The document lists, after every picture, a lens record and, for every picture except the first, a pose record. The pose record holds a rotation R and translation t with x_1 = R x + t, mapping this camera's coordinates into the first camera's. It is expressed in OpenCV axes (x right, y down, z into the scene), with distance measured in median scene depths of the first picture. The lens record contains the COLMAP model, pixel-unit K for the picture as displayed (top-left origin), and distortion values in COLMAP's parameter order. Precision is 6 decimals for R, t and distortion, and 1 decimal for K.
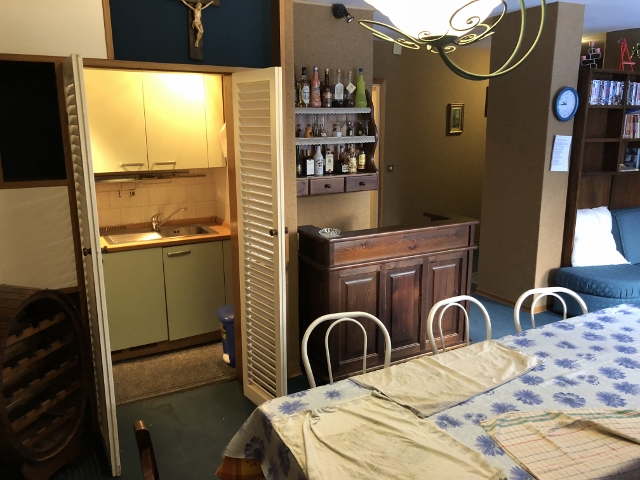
lens RADIAL K [[519.7, 0, 320.0], [0, 519.7, 240.0], [0, 0, 1]] dist [0.015579, -0.004328]
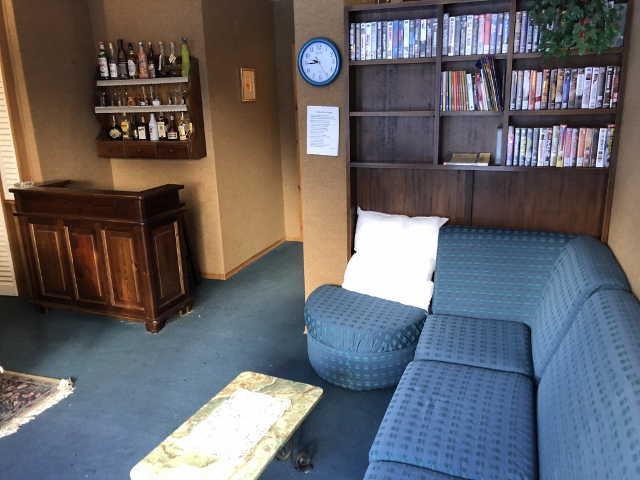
lens RADIAL K [[523.4, 0, 324.1], [0, 523.4, 231.0], [0, 0, 1]] dist [0.043366, -0.049757]
pose [[0.646846, 0.181821, -0.740629, 1.533768], [-0.145462, 0.982749, 0.114218, -0.165188], [0.748620, 0.033852, 0.662135, 0.763854]]
